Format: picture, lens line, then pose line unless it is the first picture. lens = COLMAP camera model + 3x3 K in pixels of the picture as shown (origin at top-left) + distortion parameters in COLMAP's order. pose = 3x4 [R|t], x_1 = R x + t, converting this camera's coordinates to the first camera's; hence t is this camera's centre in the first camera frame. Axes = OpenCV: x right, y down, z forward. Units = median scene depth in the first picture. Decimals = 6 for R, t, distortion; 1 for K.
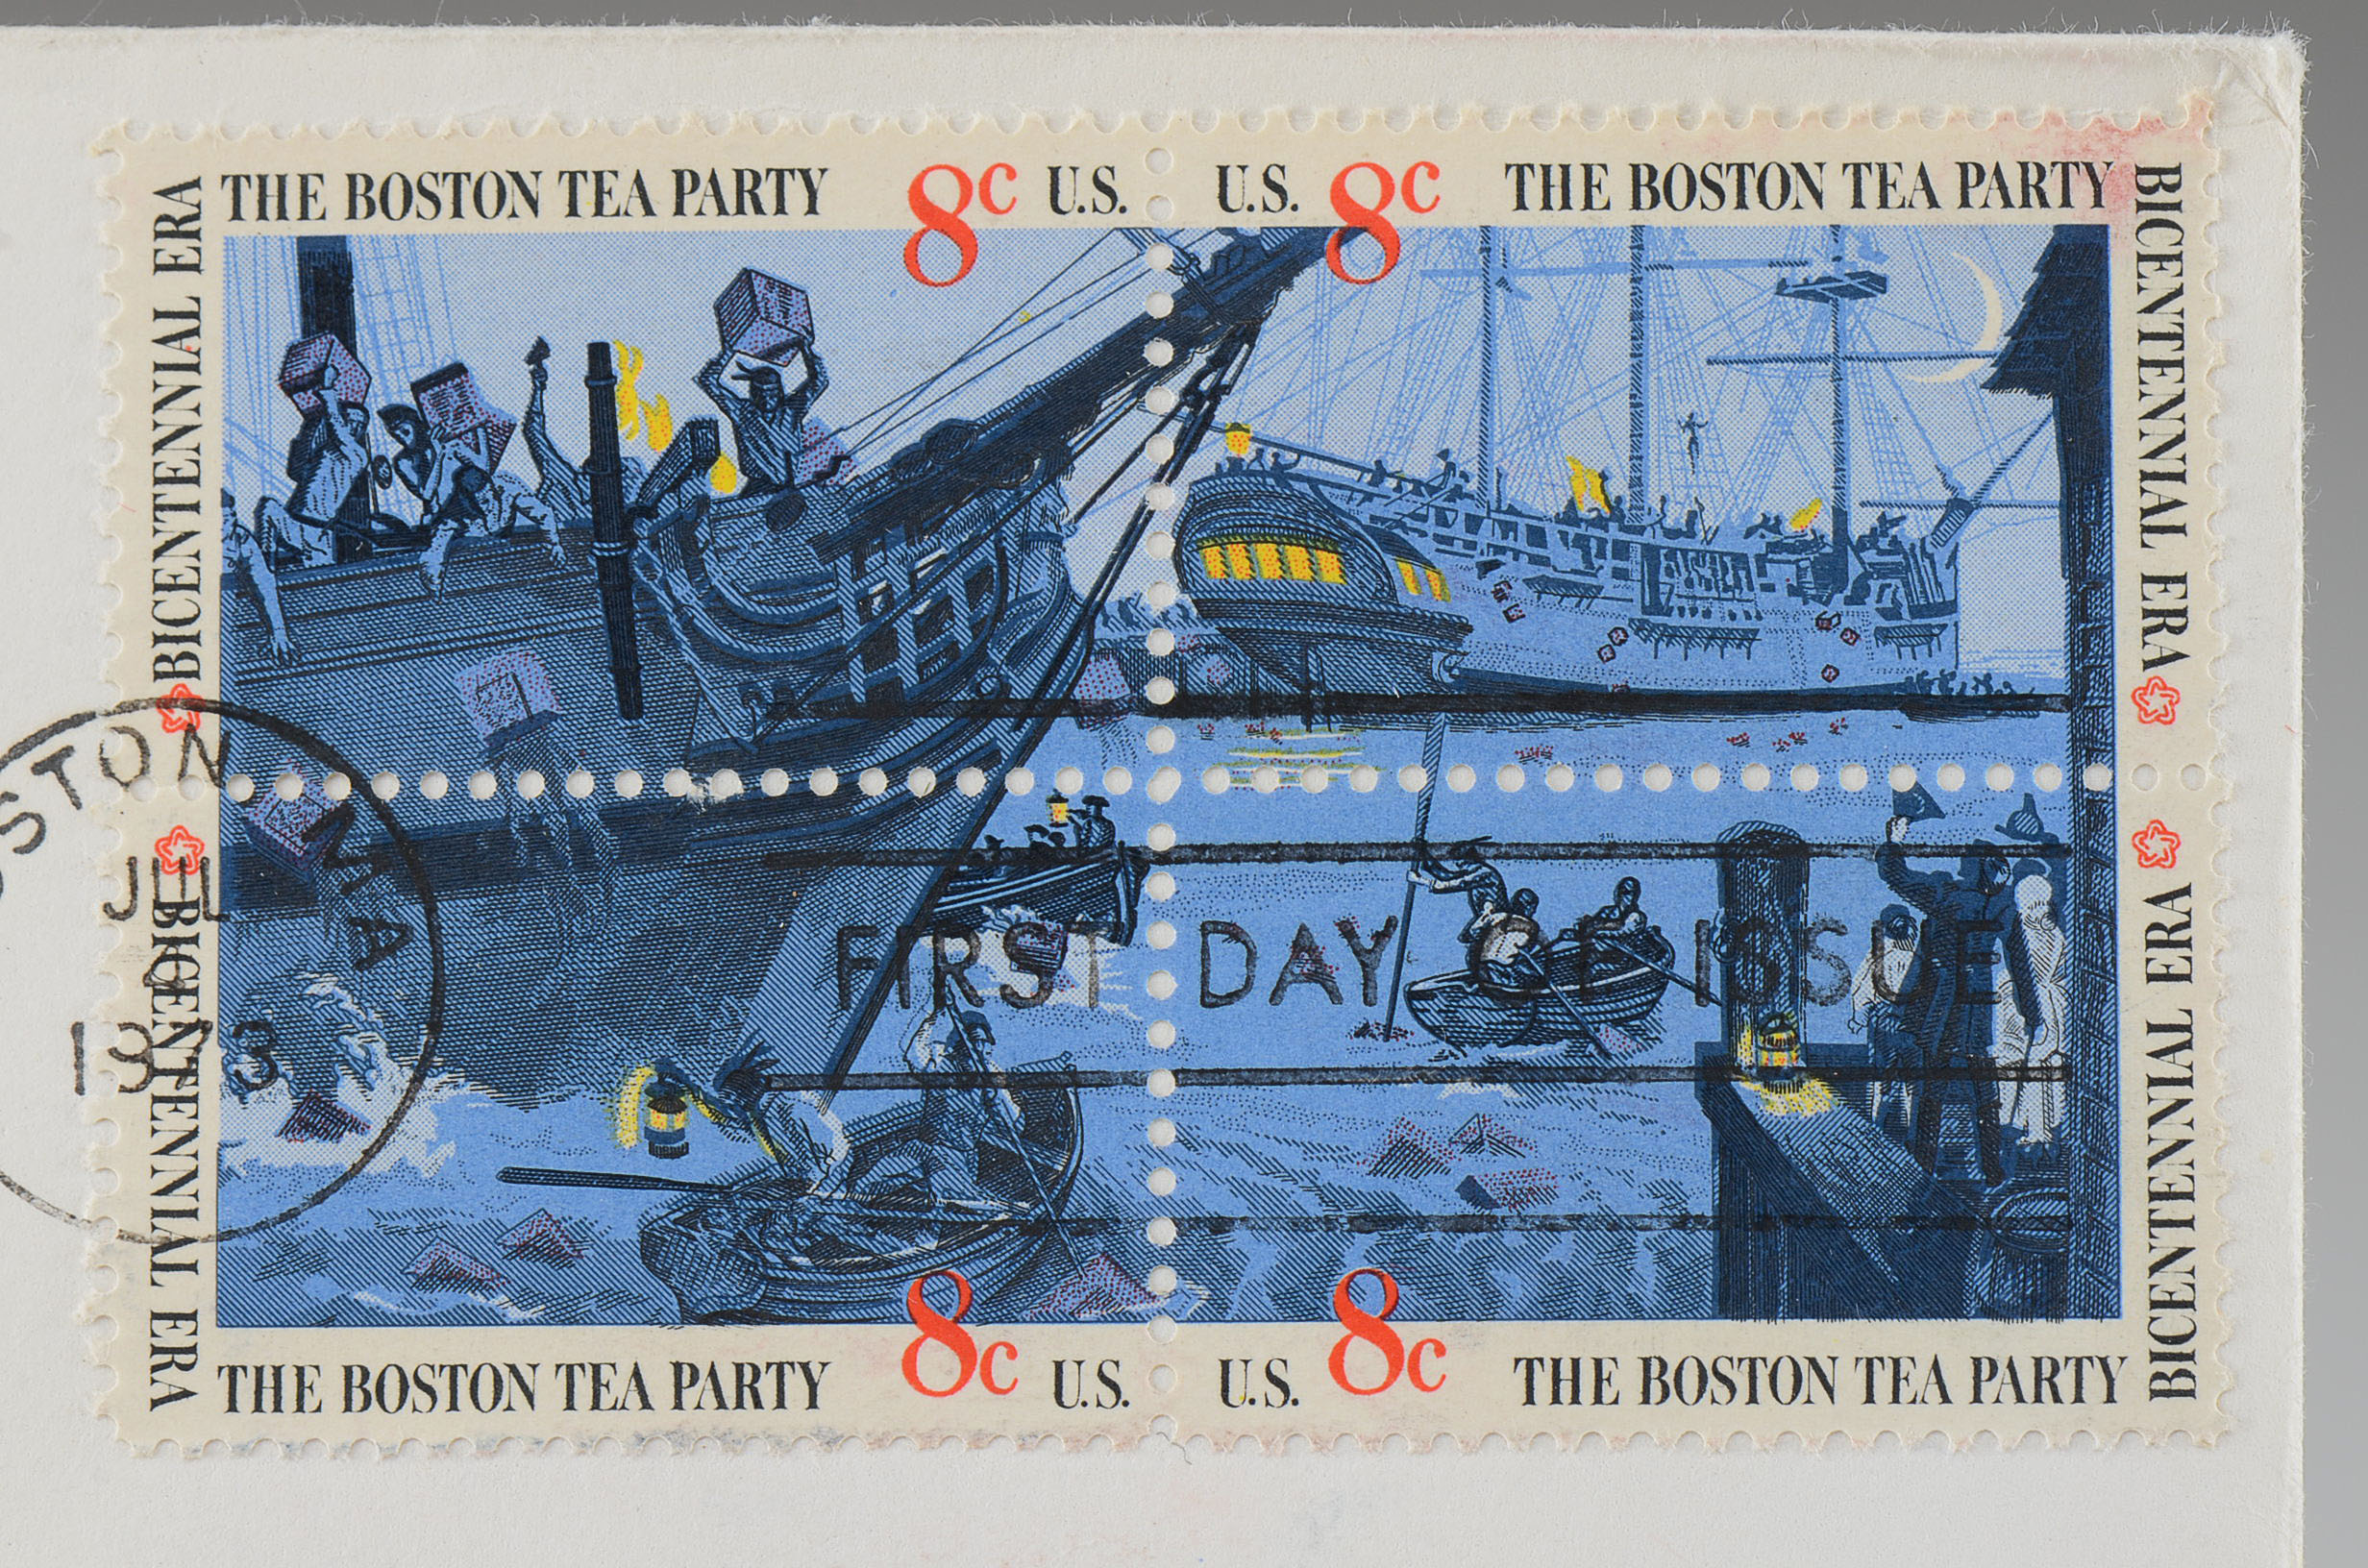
lens RADIAL K [[8718.6, 0, 1186.4], [0, 8718.6, 784.4], [0, 0, 1]] dist [-0.101428, 0.000000]
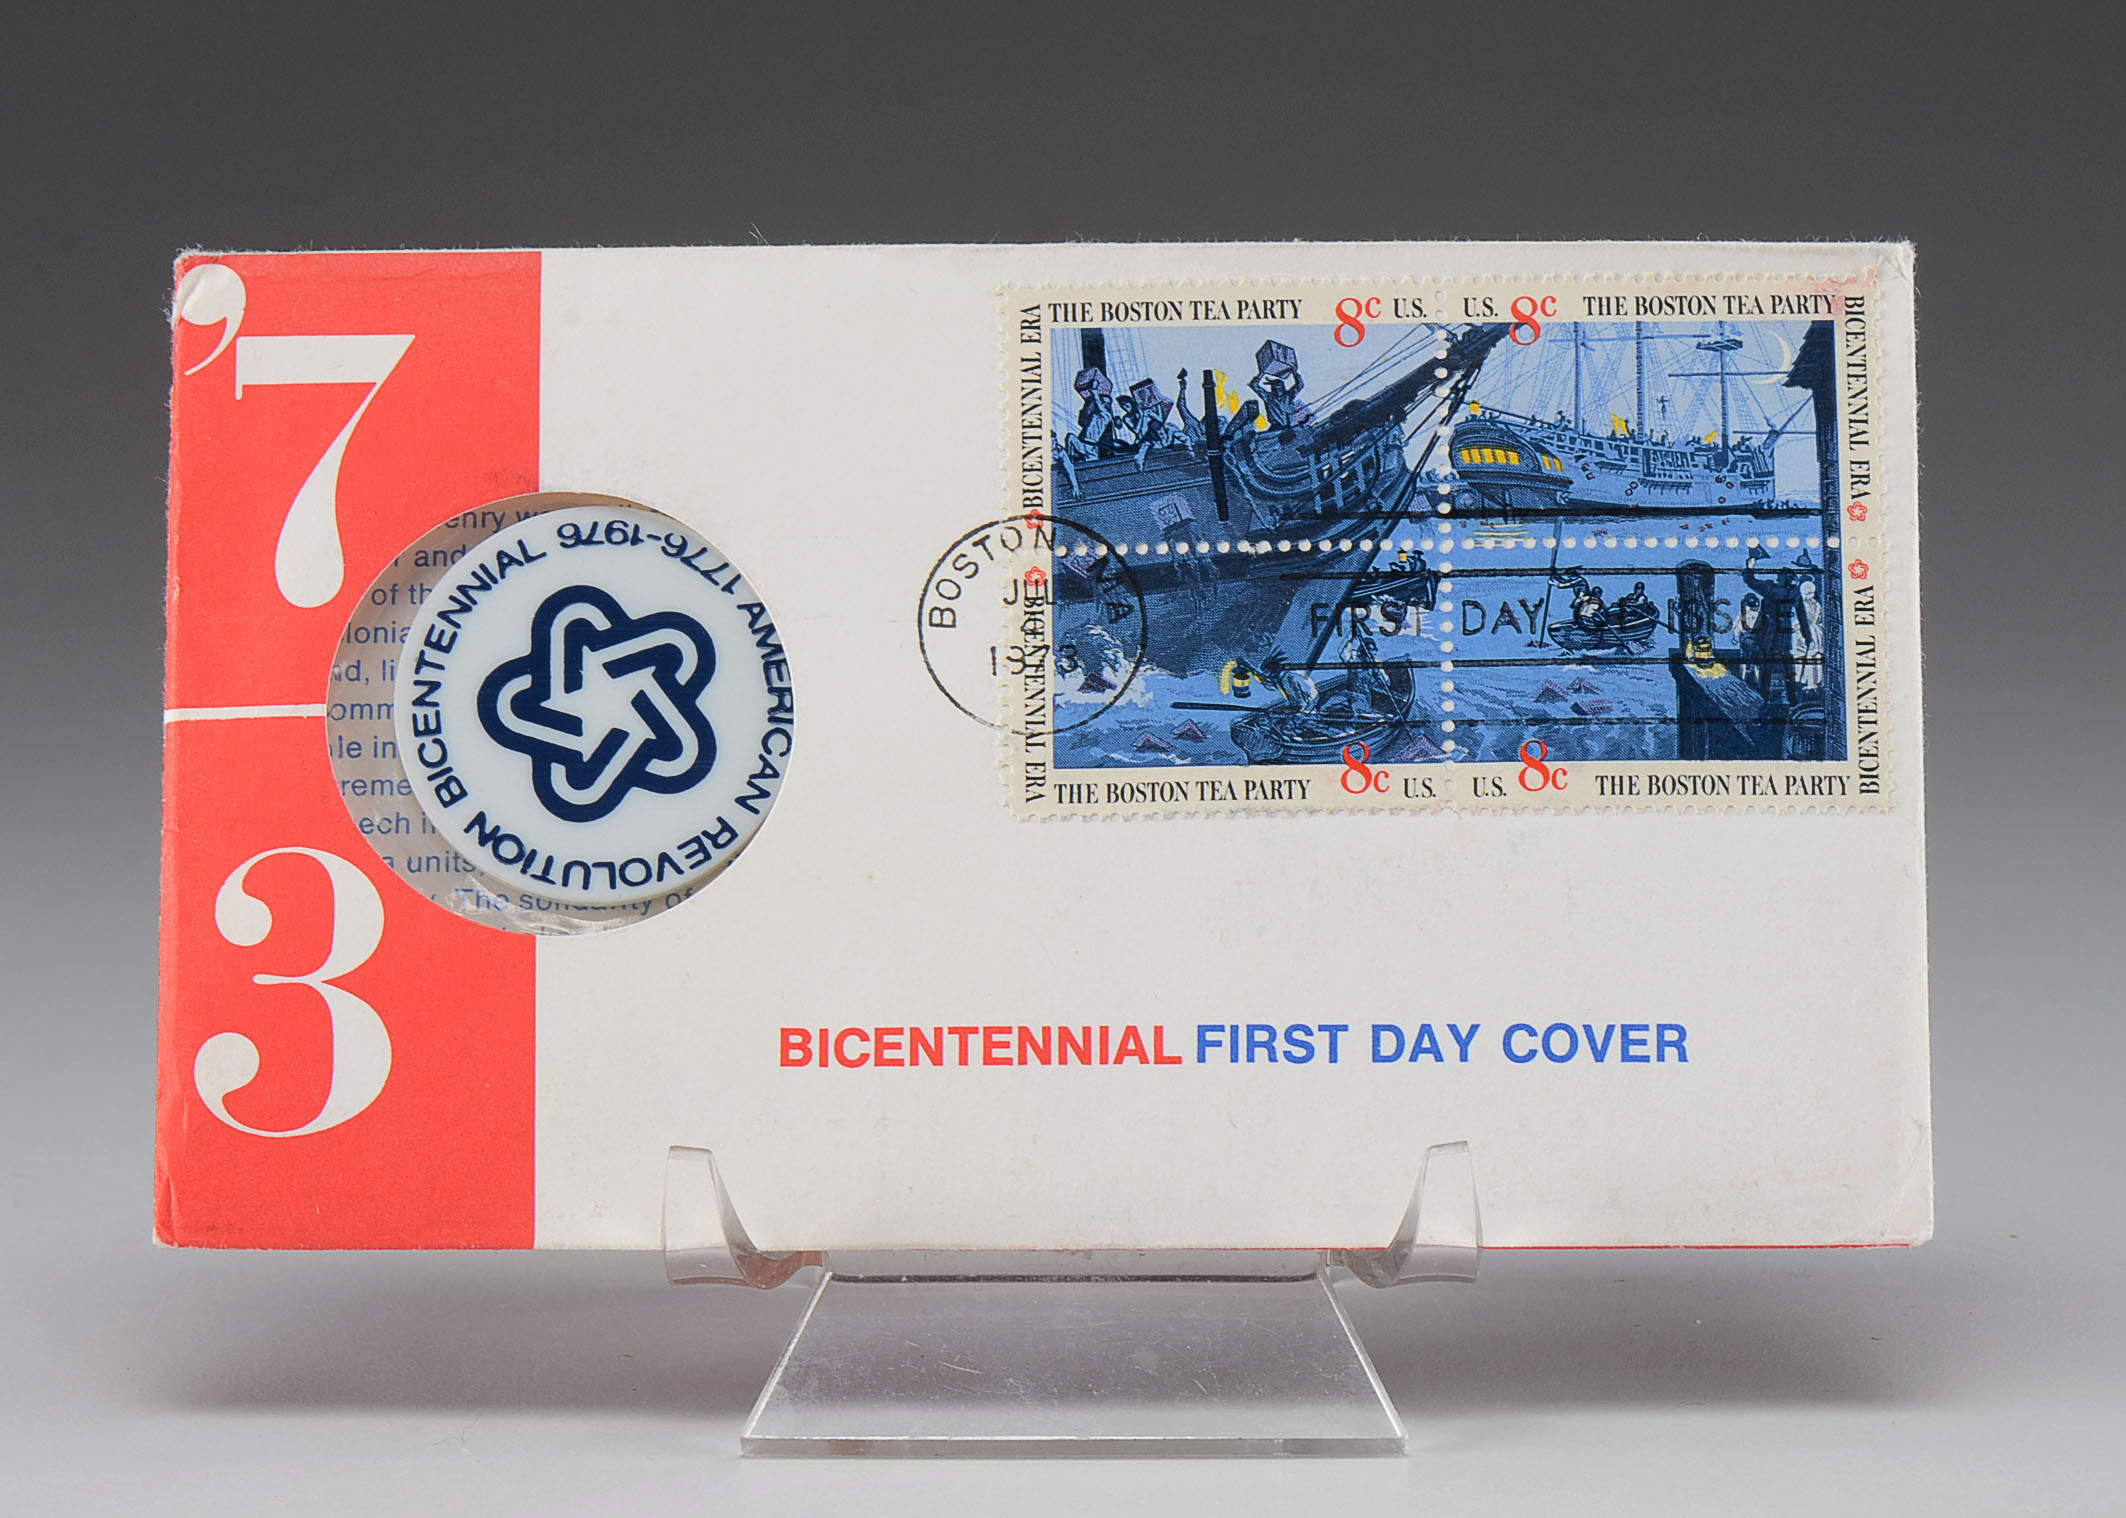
lens RADIAL K [[8063.6, 0, 1062.2], [0, 8063.6, 759.2], [0, 0, 1]] dist [-0.019108, 0.000000]
pose [[0.999942, -0.001639, 0.010616, -0.132274], [0.003227, 0.988485, -0.151282, 0.394595], [-0.010246, 0.151308, 0.988434, -1.190961]]
